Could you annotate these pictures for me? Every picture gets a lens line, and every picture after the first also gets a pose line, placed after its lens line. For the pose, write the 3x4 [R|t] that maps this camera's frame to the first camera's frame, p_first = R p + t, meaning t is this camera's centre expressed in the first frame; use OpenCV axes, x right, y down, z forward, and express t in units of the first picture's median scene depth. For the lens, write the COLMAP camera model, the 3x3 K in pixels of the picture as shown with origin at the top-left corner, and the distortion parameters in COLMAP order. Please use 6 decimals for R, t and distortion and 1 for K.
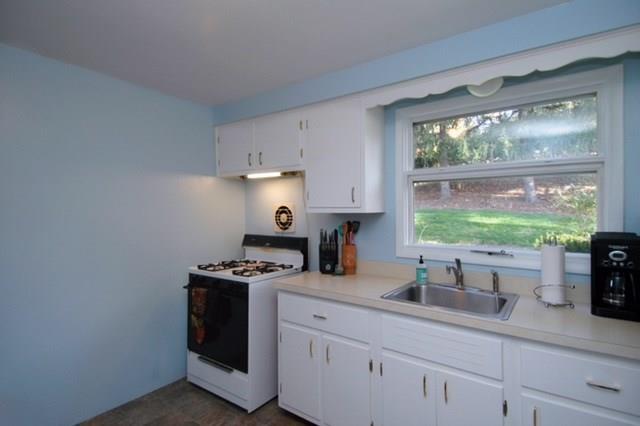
lens RADIAL K [[343.2, 0, 319.7], [0, 343.2, 201.5], [0, 0, 1]] dist [0.043092, -0.000778]
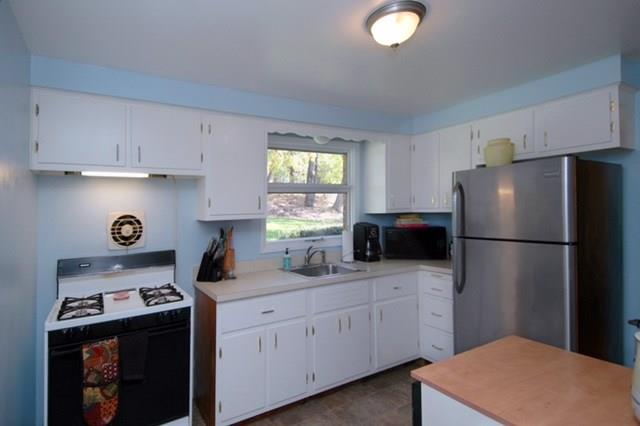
lens RADIAL K [[343.2, 0, 319.7], [0, 343.2, 201.5], [0, 0, 1]] dist [0.043092, -0.000778]
pose [[0.338122, 0.016775, 0.940953, -0.717042], [0.002548, 0.999821, -0.018740, -0.001845], [-0.941099, 0.008734, 0.338018, 0.325122]]
